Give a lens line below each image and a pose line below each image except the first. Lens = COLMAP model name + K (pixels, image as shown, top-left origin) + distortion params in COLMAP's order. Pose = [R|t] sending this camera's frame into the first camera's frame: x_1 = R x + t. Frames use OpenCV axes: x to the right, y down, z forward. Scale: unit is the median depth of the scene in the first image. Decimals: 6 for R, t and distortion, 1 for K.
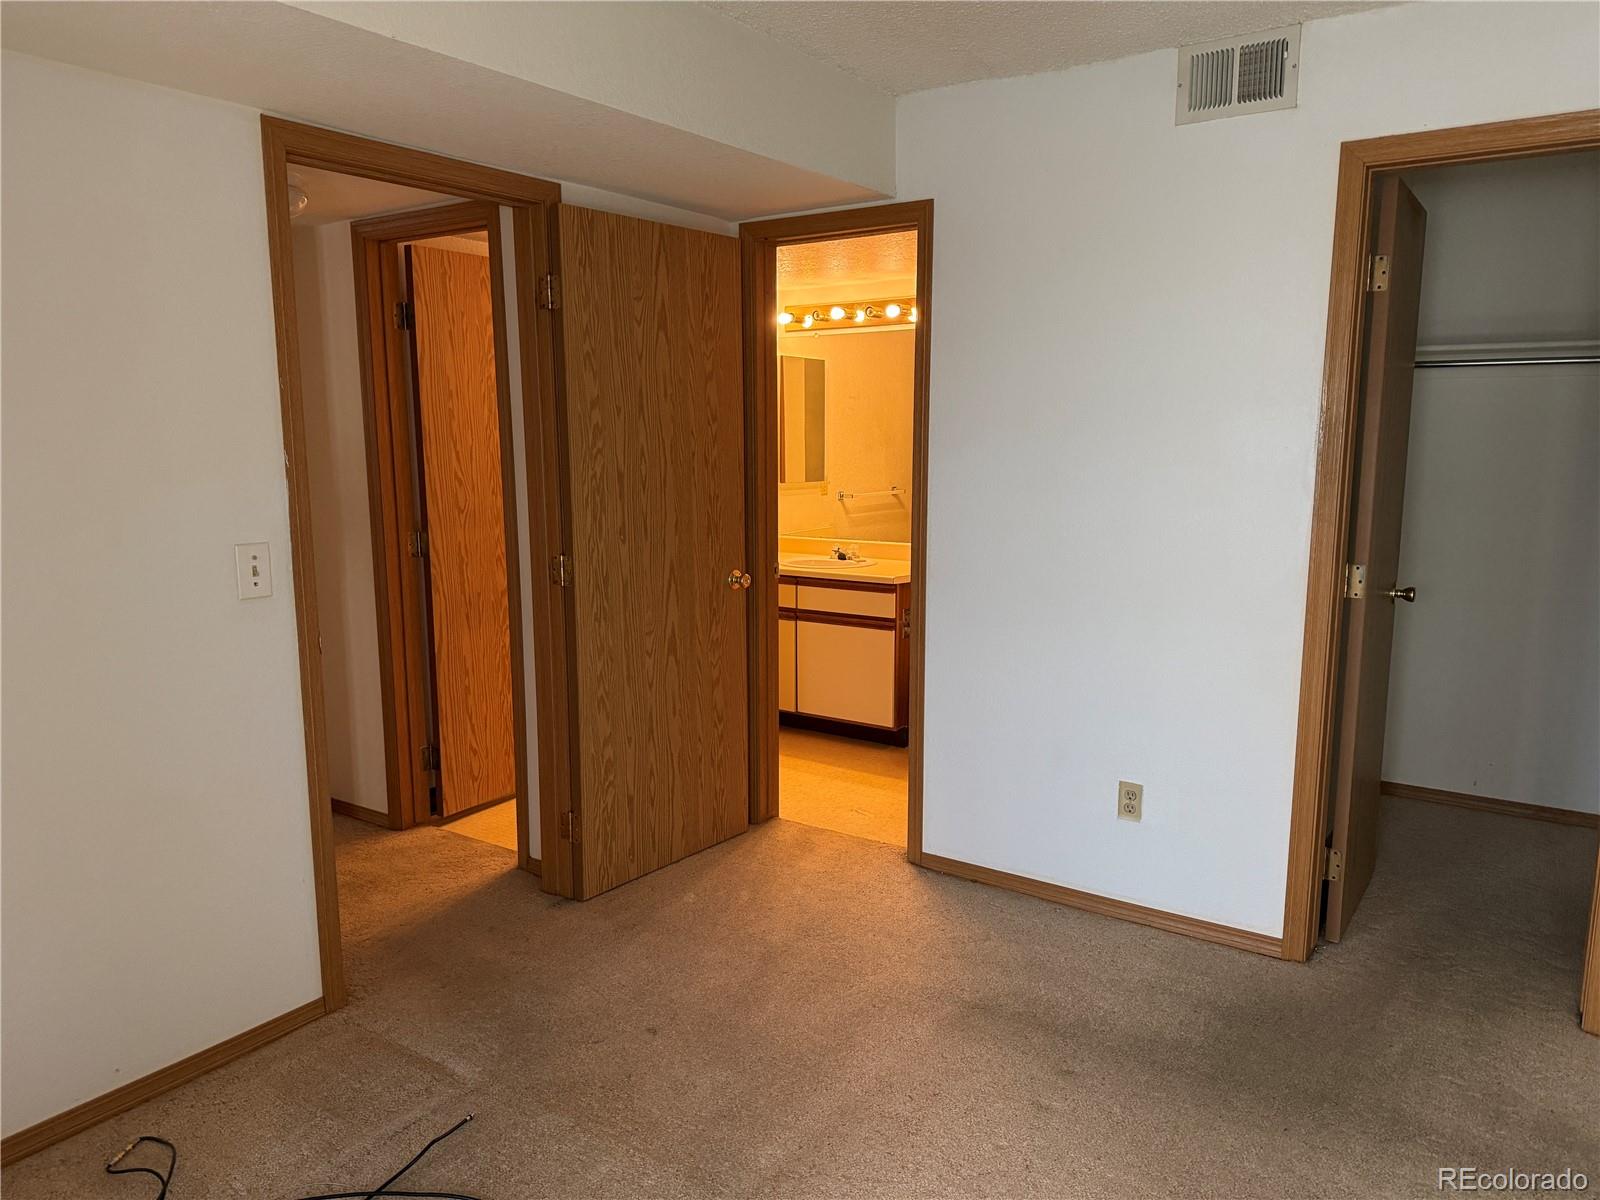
lens RADIAL K [[1117.8, 0, 788.9], [0, 1117.8, 591.7], [0, 0, 1]] dist [0.034817, -0.040226]
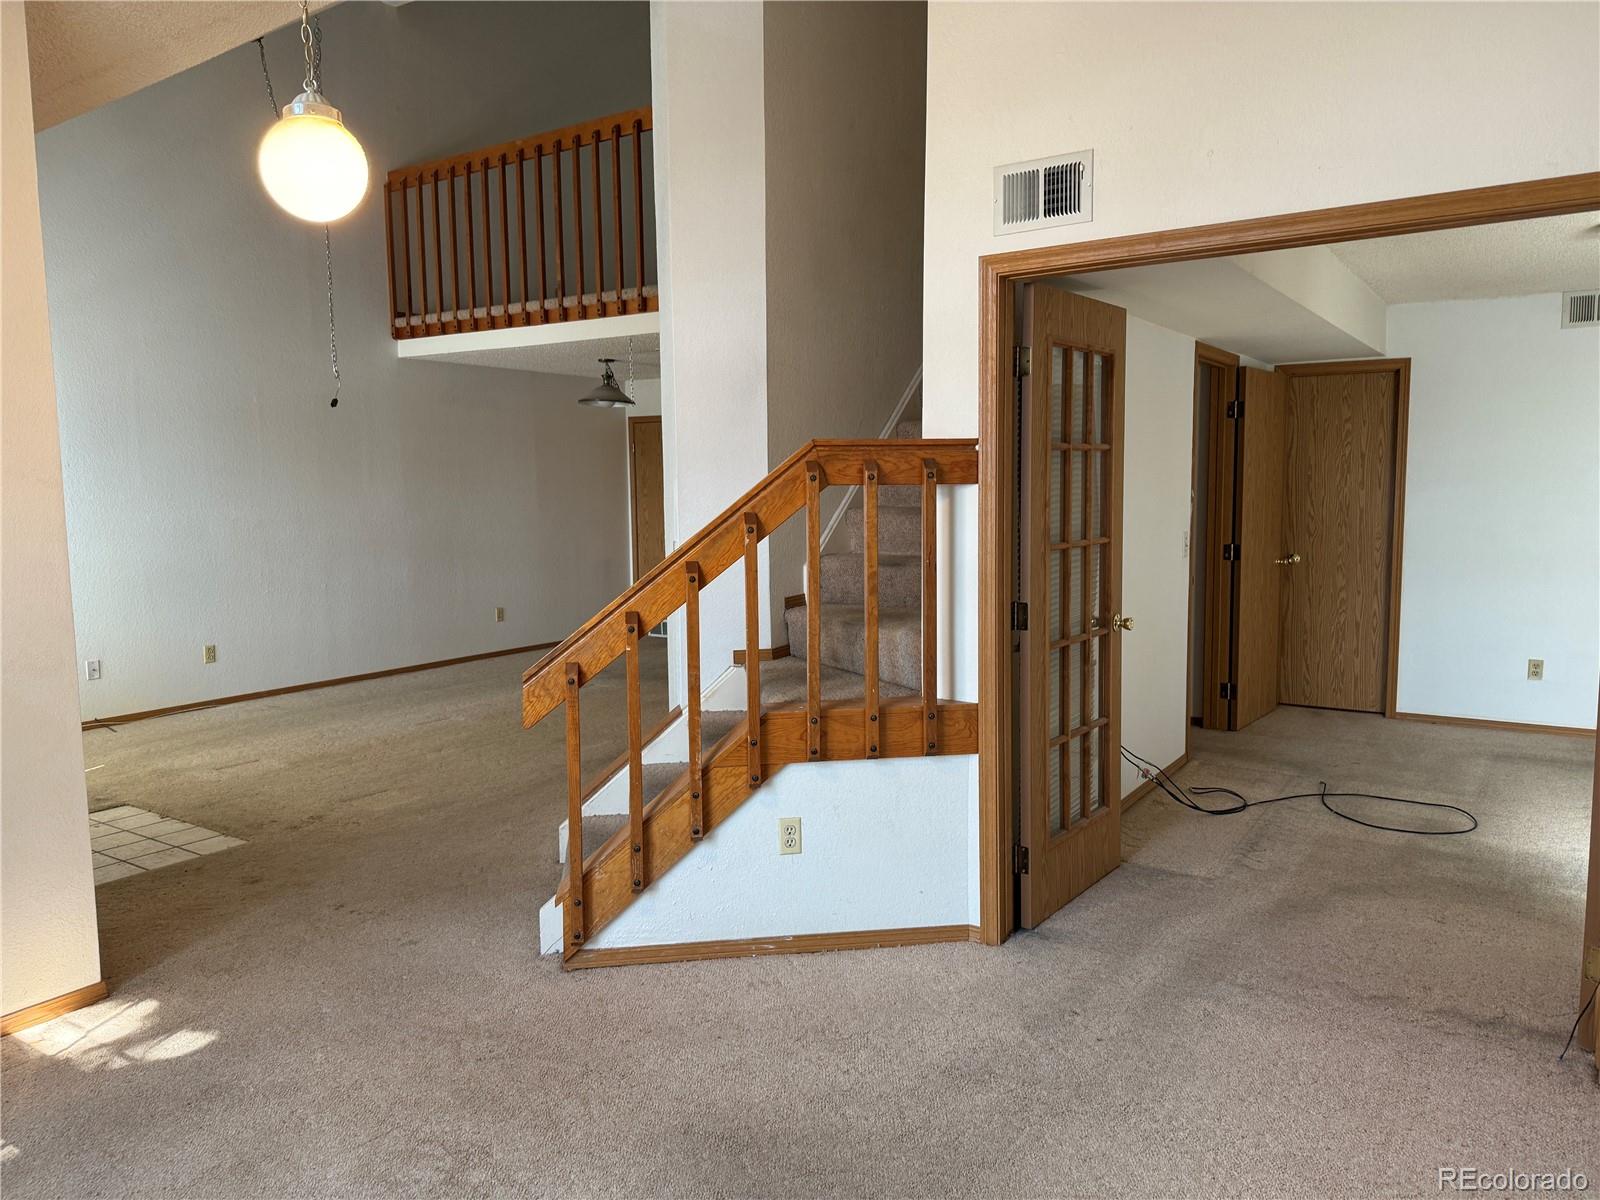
lens RADIAL K [[1117.8, 0, 801.1], [0, 1117.8, 598.9], [0, 0, 1]] dist [0.034817, -0.040226]
pose [[0.999900, -0.007918, 0.011749, -1.052938], [0.008412, 0.999057, -0.042595, 0.148121], [-0.011401, 0.042690, 0.999023, -0.992025]]
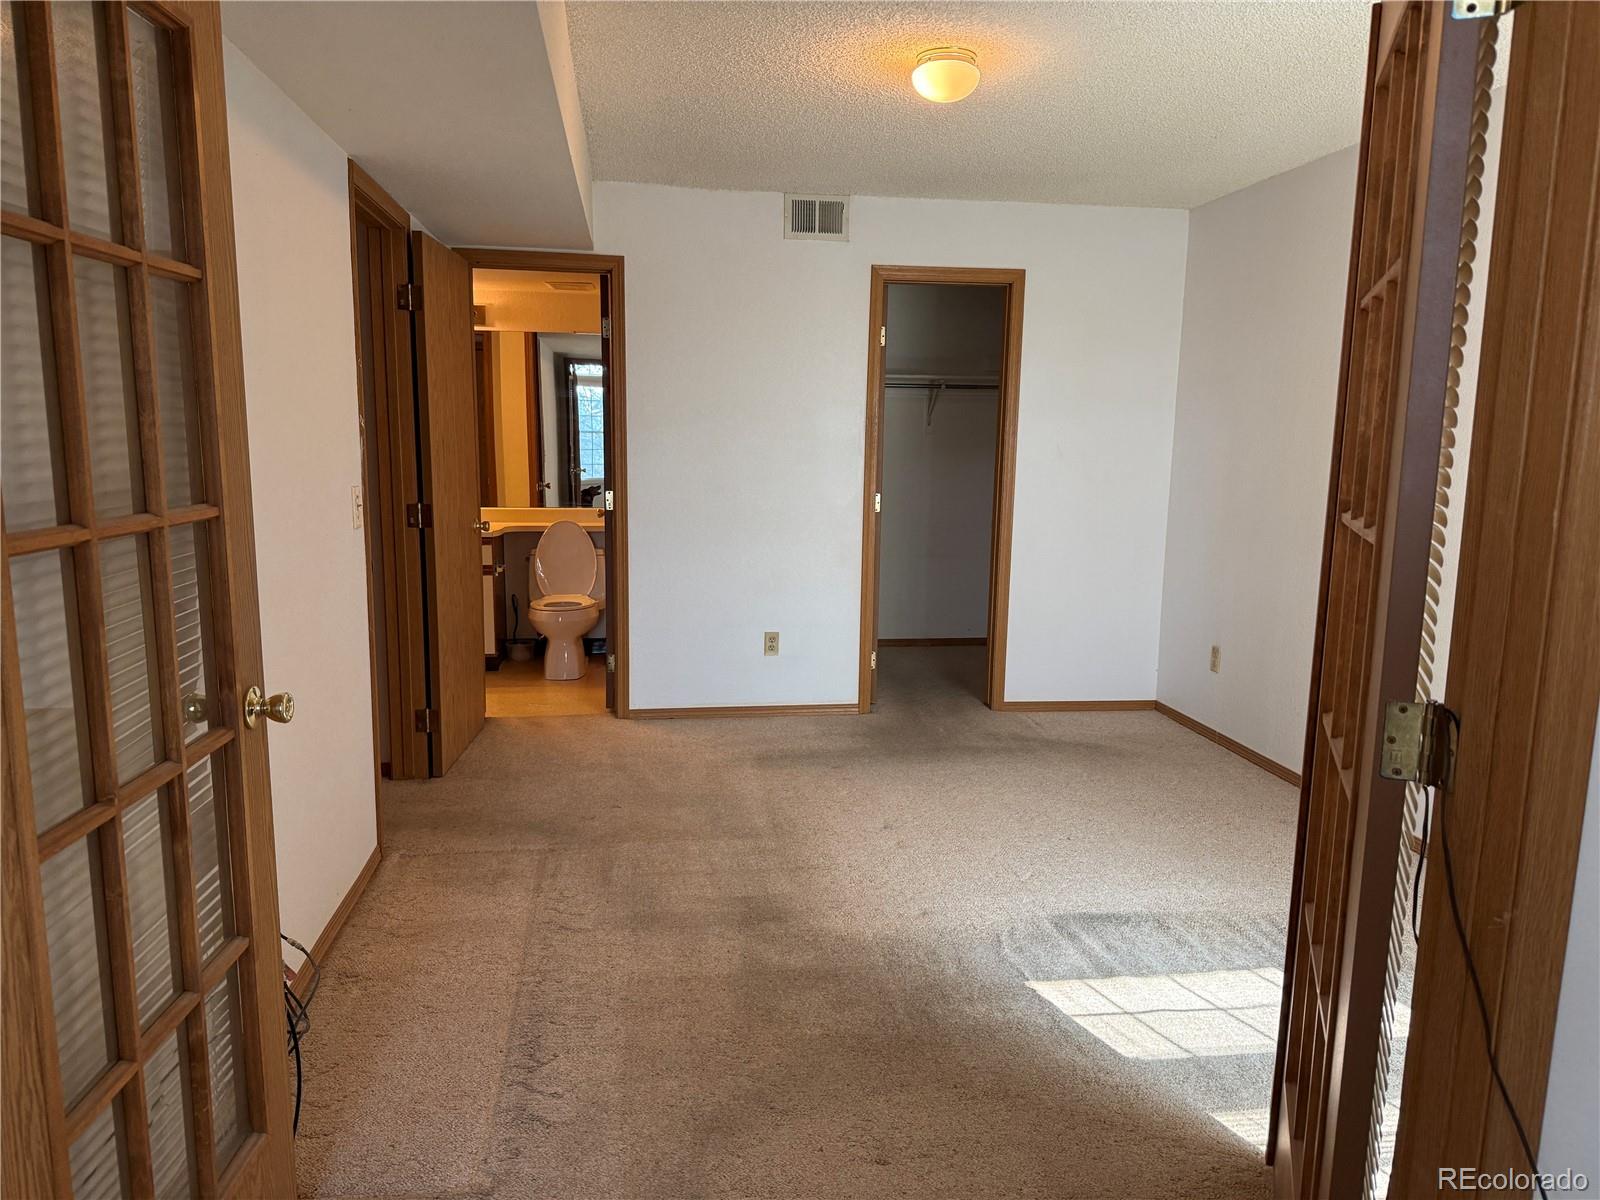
lens RADIAL K [[1117.8, 0, 788.0], [0, 1117.8, 598.3], [0, 0, 1]] dist [0.034817, -0.040226]
pose [[0.733618, -0.085881, 0.674113, -0.835019], [0.083157, 0.995872, 0.036375, 0.068354], [-0.674455, 0.029372, 0.737732, -0.242678]]
